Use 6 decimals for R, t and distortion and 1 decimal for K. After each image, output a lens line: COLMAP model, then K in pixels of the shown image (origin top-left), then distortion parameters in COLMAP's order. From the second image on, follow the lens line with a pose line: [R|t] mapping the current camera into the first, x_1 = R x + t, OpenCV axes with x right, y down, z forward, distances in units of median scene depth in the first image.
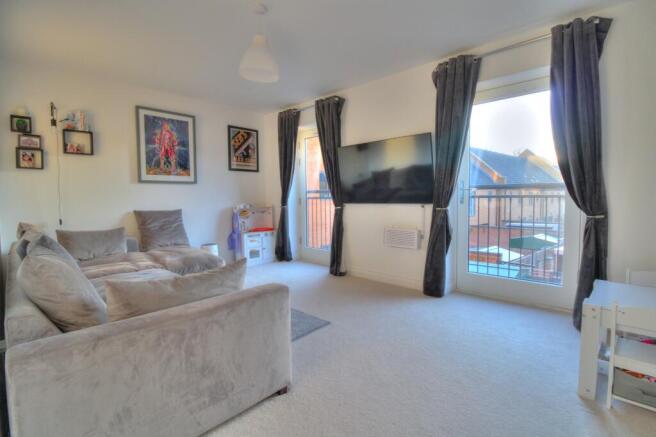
lens RADIAL K [[303.5, 0, 332.1], [0, 303.5, 213.0], [0, 0, 1]] dist [-0.000491, -0.010251]
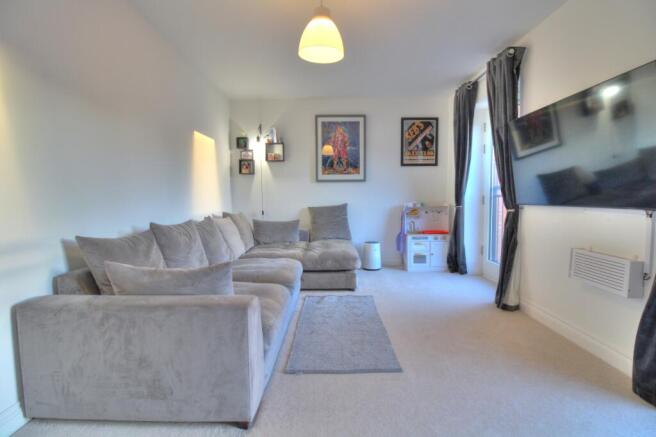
lens RADIAL K [[303.5, 0, 332.1], [0, 303.5, 213.0], [0, 0, 1]] dist [-0.000491, -0.010251]
pose [[0.689335, 0.045991, -0.722981, 0.244561], [-0.038716, 0.998895, 0.026627, -0.014996], [0.723407, 0.009636, 0.690354, 0.243956]]
